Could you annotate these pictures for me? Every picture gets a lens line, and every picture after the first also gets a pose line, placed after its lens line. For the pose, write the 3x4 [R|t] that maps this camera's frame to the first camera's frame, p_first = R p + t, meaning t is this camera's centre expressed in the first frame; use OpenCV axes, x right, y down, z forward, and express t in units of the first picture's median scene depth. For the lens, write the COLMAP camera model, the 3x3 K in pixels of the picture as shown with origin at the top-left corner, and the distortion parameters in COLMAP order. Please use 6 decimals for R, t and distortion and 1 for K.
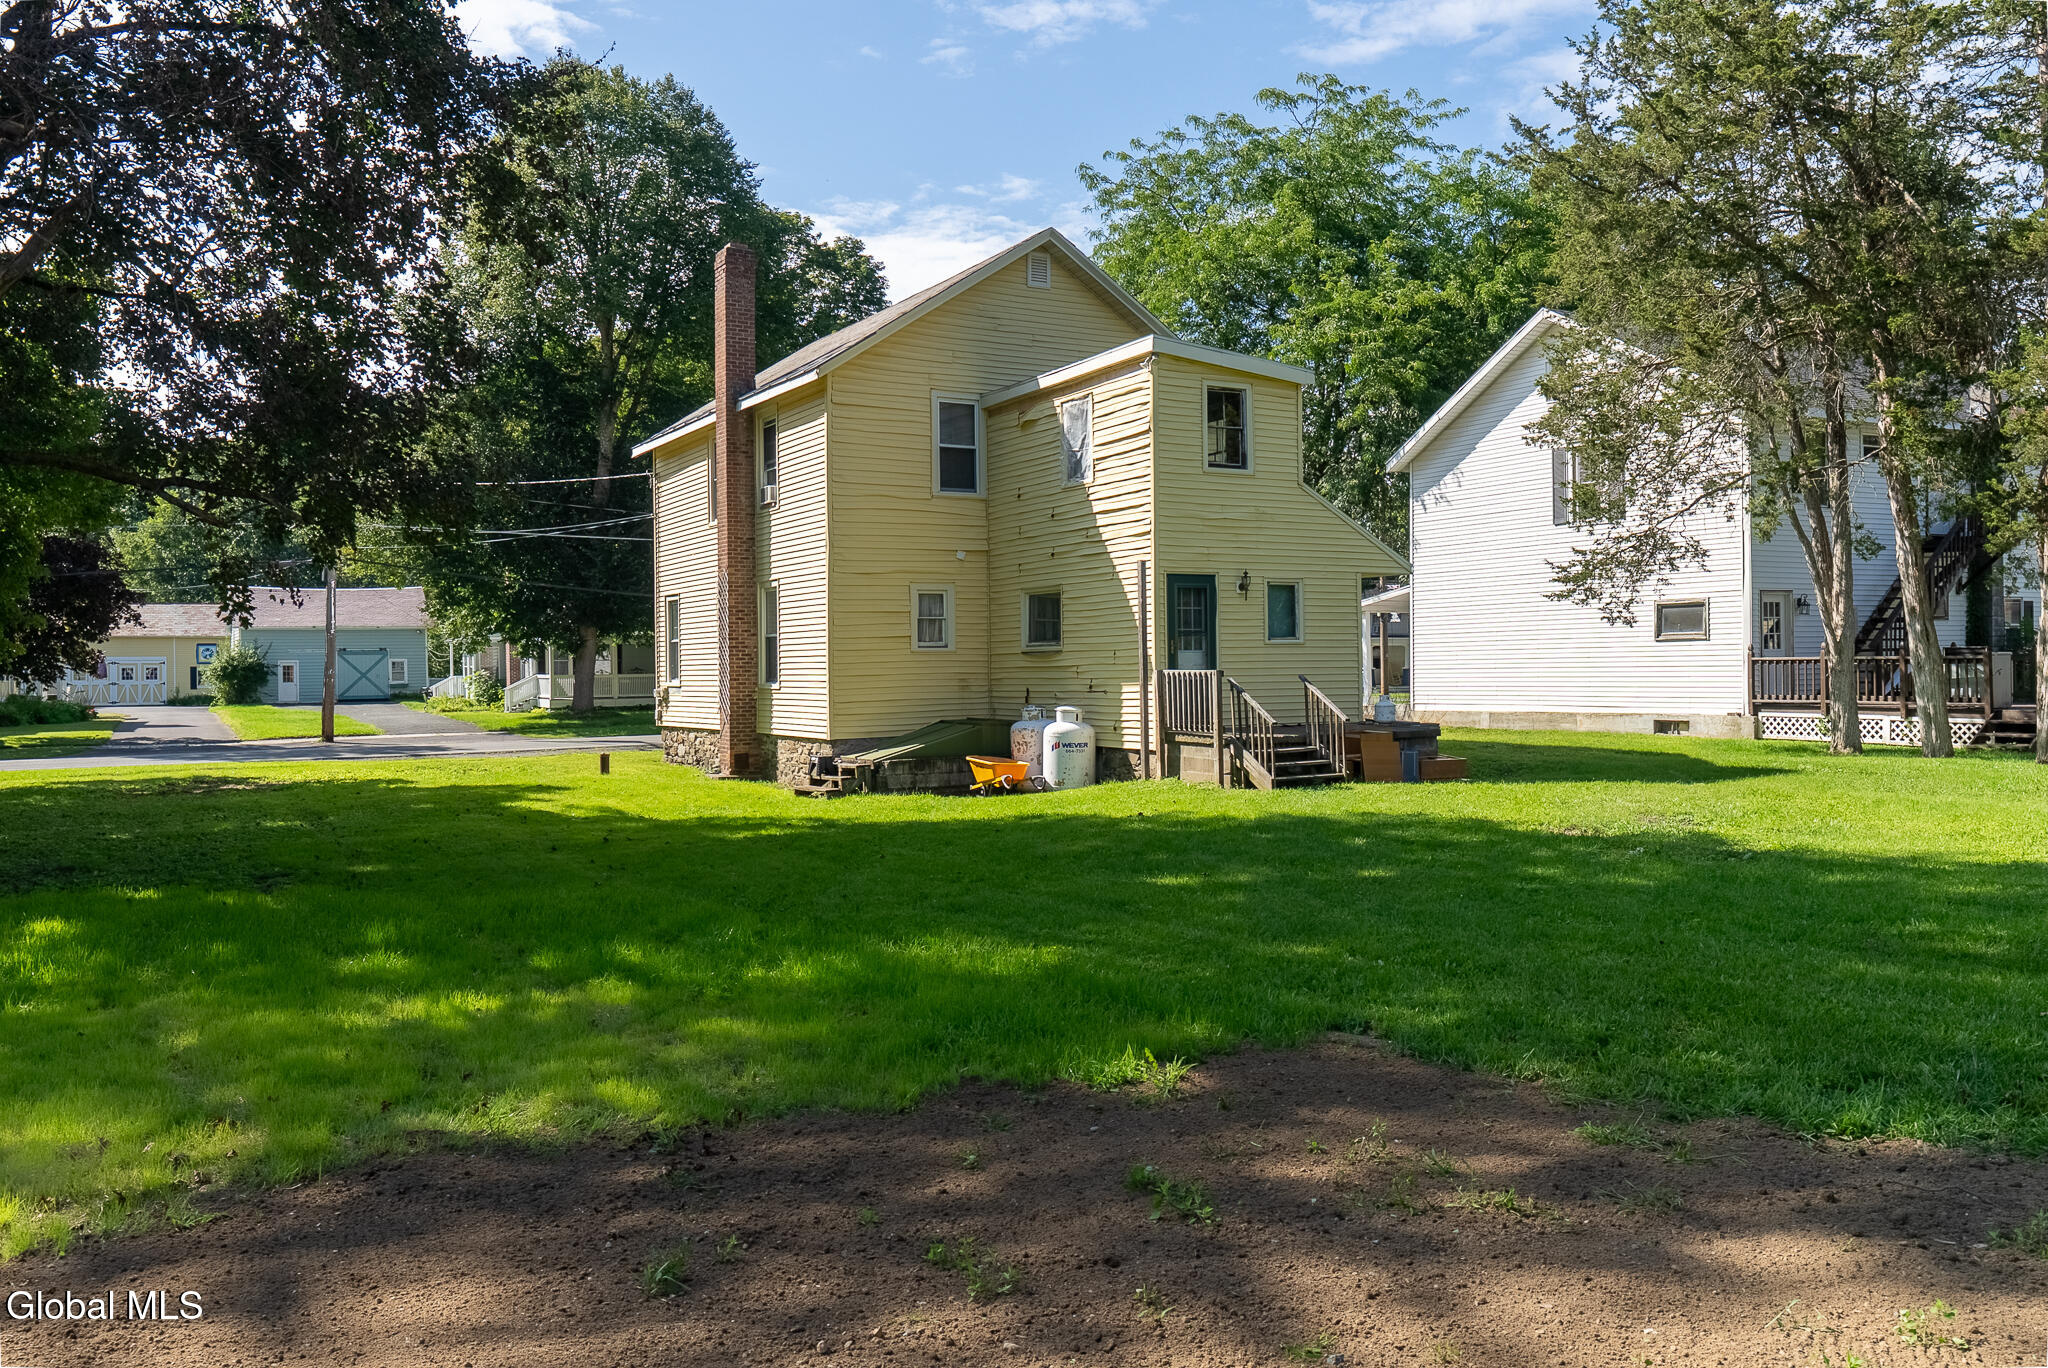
lens RADIAL K [[1604.0, 0, 1026.2], [0, 1604.0, 678.6], [0, 0, 1]] dist [0.013409, -0.001480]
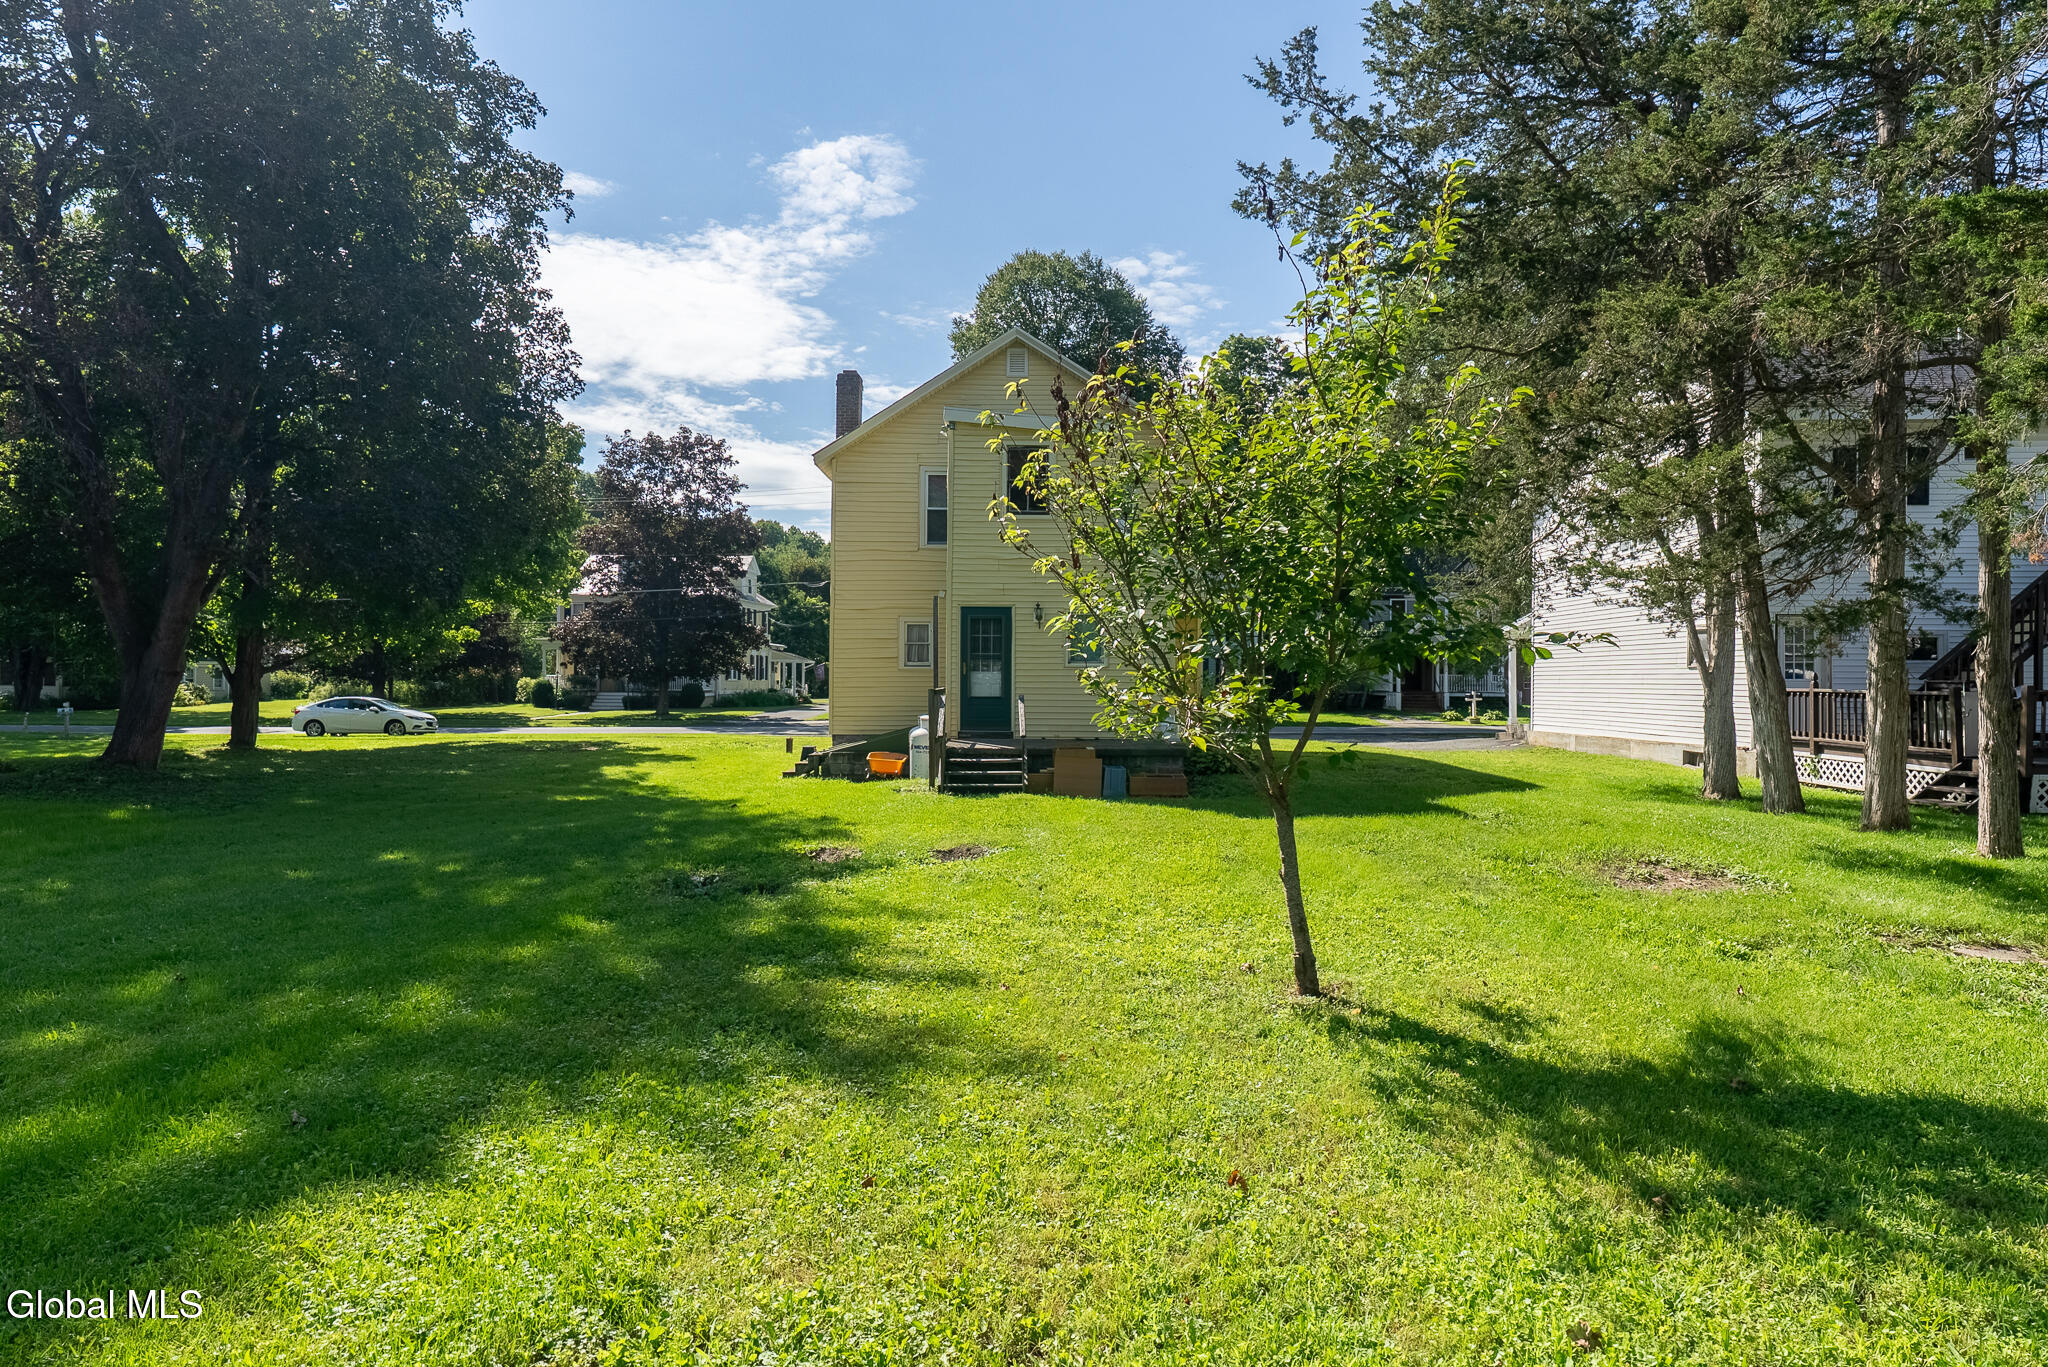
lens RADIAL K [[1147.3, 0, 1025.6], [0, 1147.3, 684.3], [0, 0, 1]] dist [-0.003836, 0.001393]
pose [[0.867545, 0.020222, -0.496947, 0.472202], [-0.020806, 0.999774, 0.004360, -0.010974], [0.496923, 0.006557, 0.867770, 0.246872]]
